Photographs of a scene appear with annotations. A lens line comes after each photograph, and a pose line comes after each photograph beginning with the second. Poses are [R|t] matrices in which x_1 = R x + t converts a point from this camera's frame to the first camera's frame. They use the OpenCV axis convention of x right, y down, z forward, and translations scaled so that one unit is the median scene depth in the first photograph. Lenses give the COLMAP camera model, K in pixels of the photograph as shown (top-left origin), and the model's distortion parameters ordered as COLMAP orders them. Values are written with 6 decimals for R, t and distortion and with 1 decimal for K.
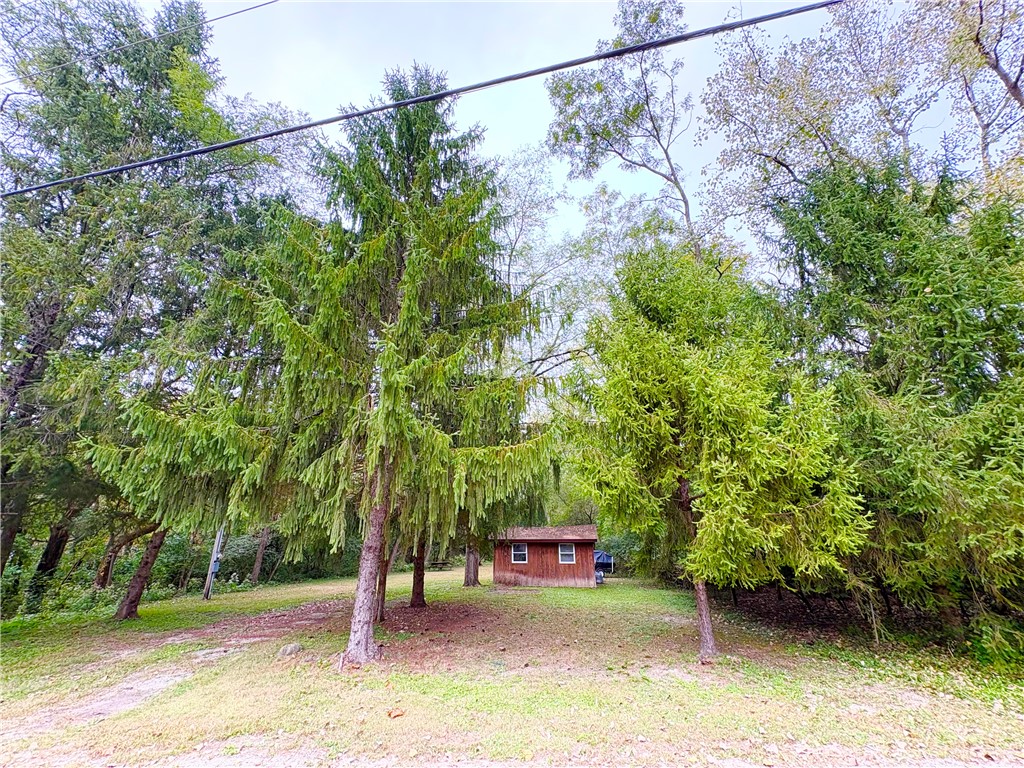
lens RADIAL K [[407.7, 0, 508.2], [0, 407.7, 384.0], [0, 0, 1]] dist [0.002038, -0.000635]
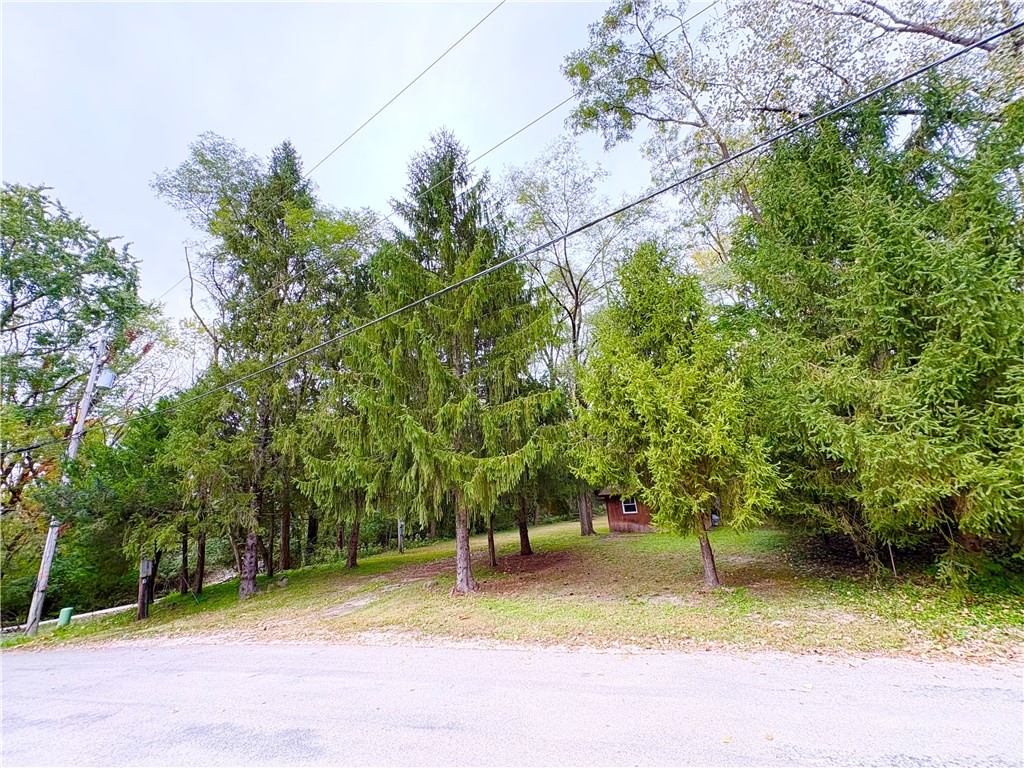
lens RADIAL K [[407.7, 0, 507.4], [0, 407.7, 384.2], [0, 0, 1]] dist [0.002038, -0.000635]
pose [[0.922119, -0.174252, -0.345446, 0.295357], [0.212642, 0.974152, 0.076232, -0.113118], [0.323234, -0.143751, 0.935337, -0.188155]]
